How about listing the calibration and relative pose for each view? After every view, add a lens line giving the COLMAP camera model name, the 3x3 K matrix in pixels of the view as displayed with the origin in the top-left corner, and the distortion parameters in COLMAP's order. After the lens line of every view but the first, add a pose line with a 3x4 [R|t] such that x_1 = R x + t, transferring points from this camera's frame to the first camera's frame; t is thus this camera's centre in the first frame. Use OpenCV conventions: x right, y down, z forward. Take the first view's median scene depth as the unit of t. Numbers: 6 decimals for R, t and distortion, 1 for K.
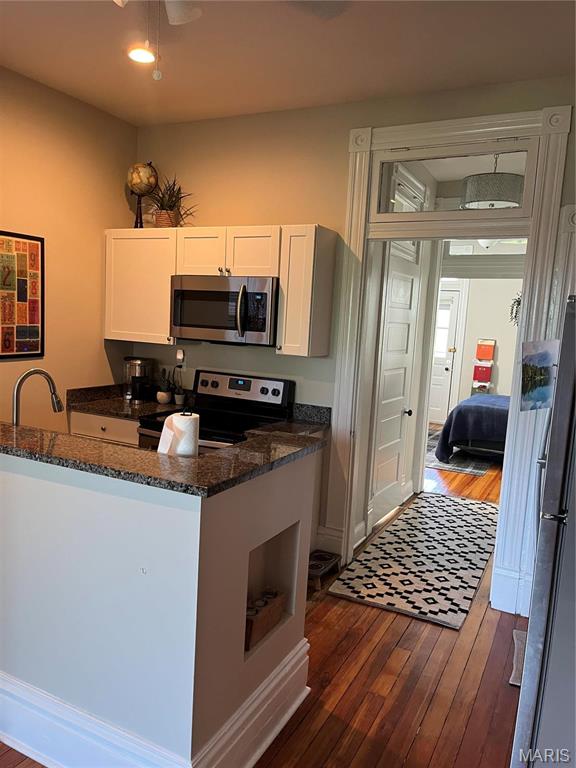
lens RADIAL K [[581.4, 0, 288.0], [0, 581.4, 384.0], [0, 0, 1]] dist [0.077358, -0.103449]
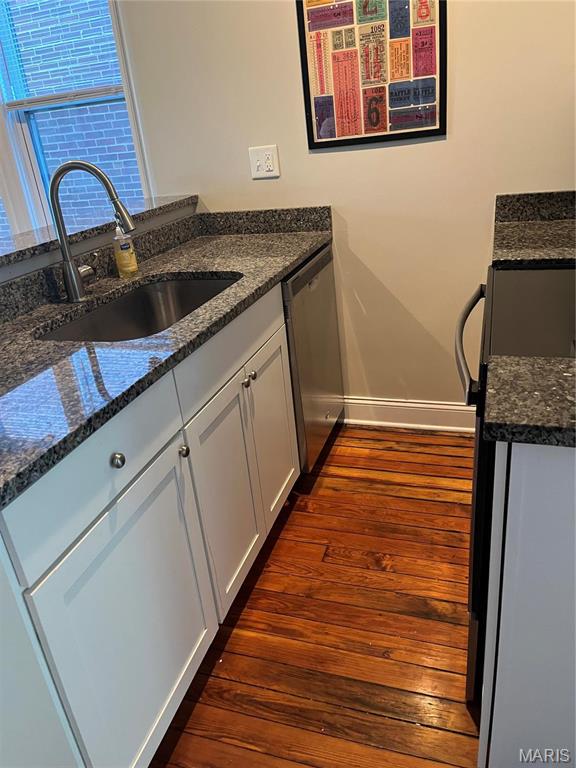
lens RADIAL K [[581.4, 0, 288.0], [0, 581.4, 384.0], [0, 0, 1]] dist [0.077358, -0.103449]
pose [[0.155584, 0.337343, -0.928436, 0.180113], [-0.007477, 0.940257, 0.340385, -0.010914], [0.987794, -0.046017, 0.148812, 0.696548]]
